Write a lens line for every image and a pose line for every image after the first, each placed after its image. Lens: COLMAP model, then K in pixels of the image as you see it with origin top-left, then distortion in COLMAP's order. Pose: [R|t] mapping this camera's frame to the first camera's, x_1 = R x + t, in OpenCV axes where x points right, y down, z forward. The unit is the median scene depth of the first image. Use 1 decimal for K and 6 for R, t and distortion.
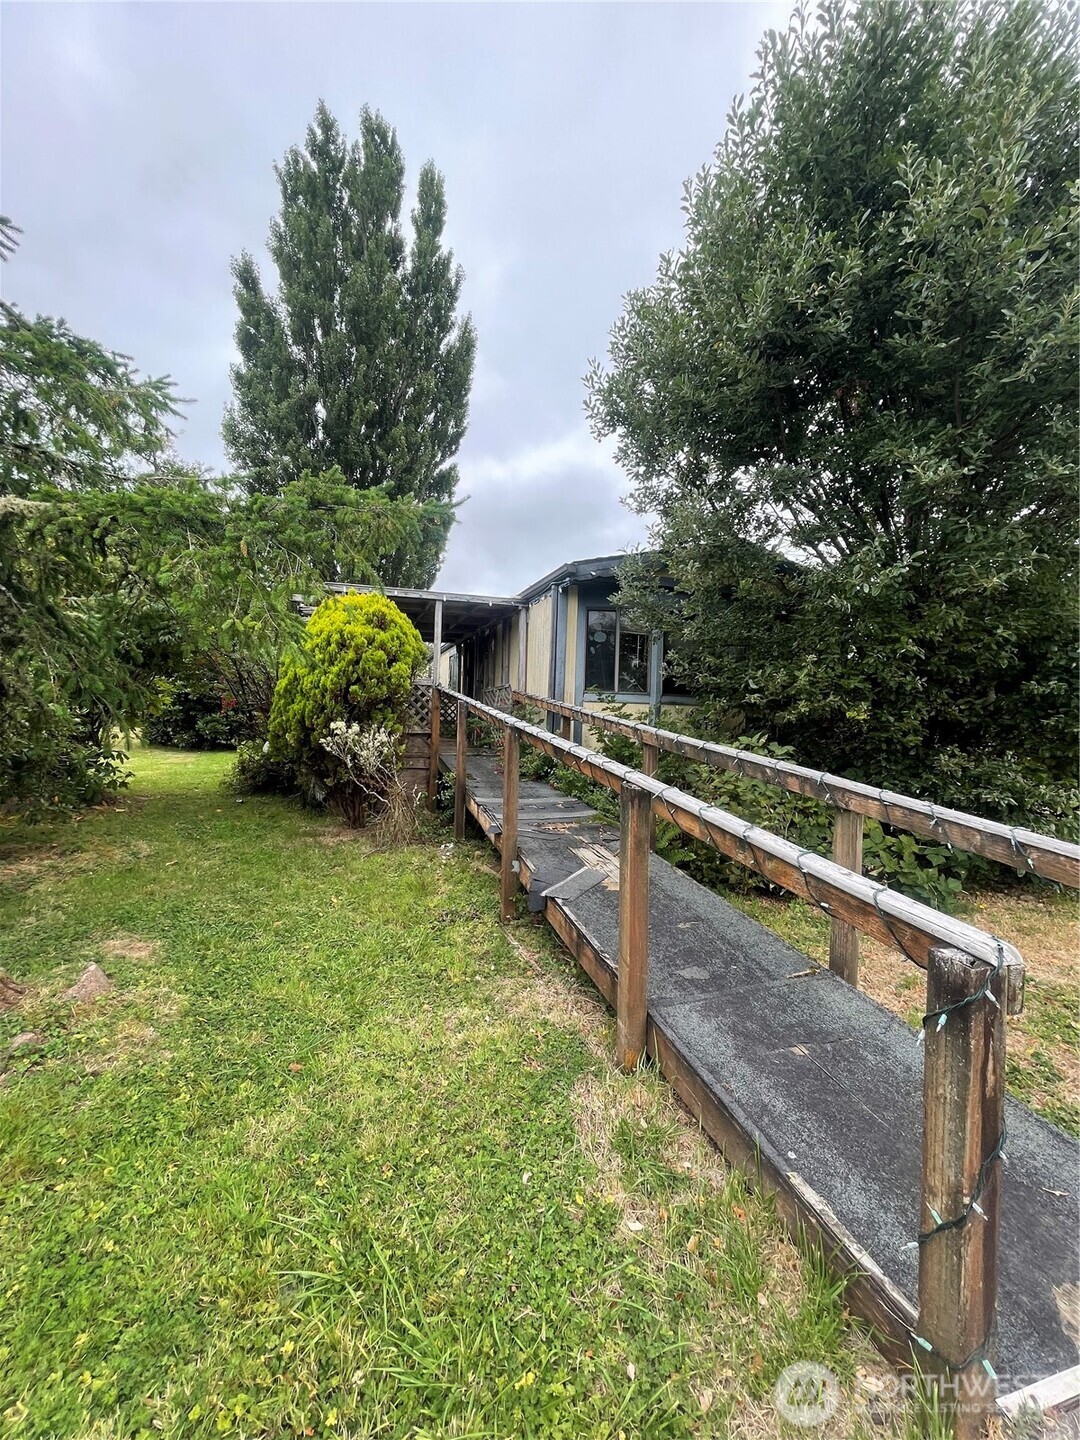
lens RADIAL K [[577.3, 0, 543.3], [0, 577.3, 713.9], [0, 0, 1]] dist [0.024382, 0.000385]
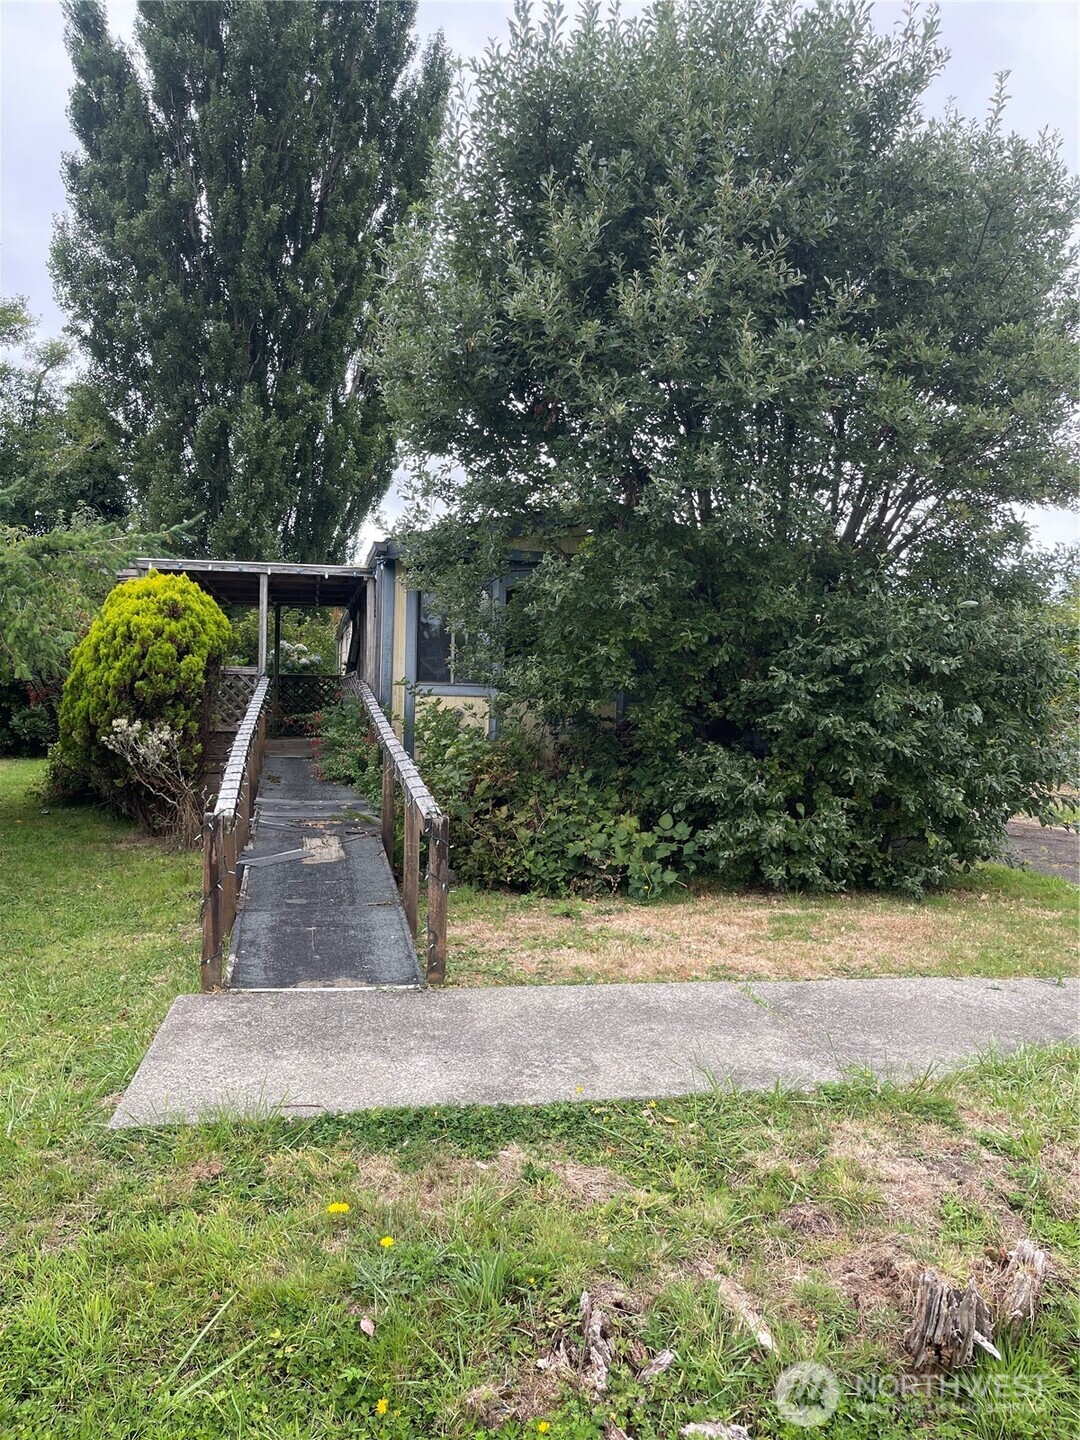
lens RADIAL K [[1130.7, 0, 540.3], [0, 1130.7, 724.8], [0, 0, 1]] dist [0.052576, -0.025306]
pose [[0.992387, 0.000228, -0.123157, 0.538578], [0.002704, 0.999717, 0.023641, -0.018672], [0.123128, -0.023794, 0.992106, -0.751263]]
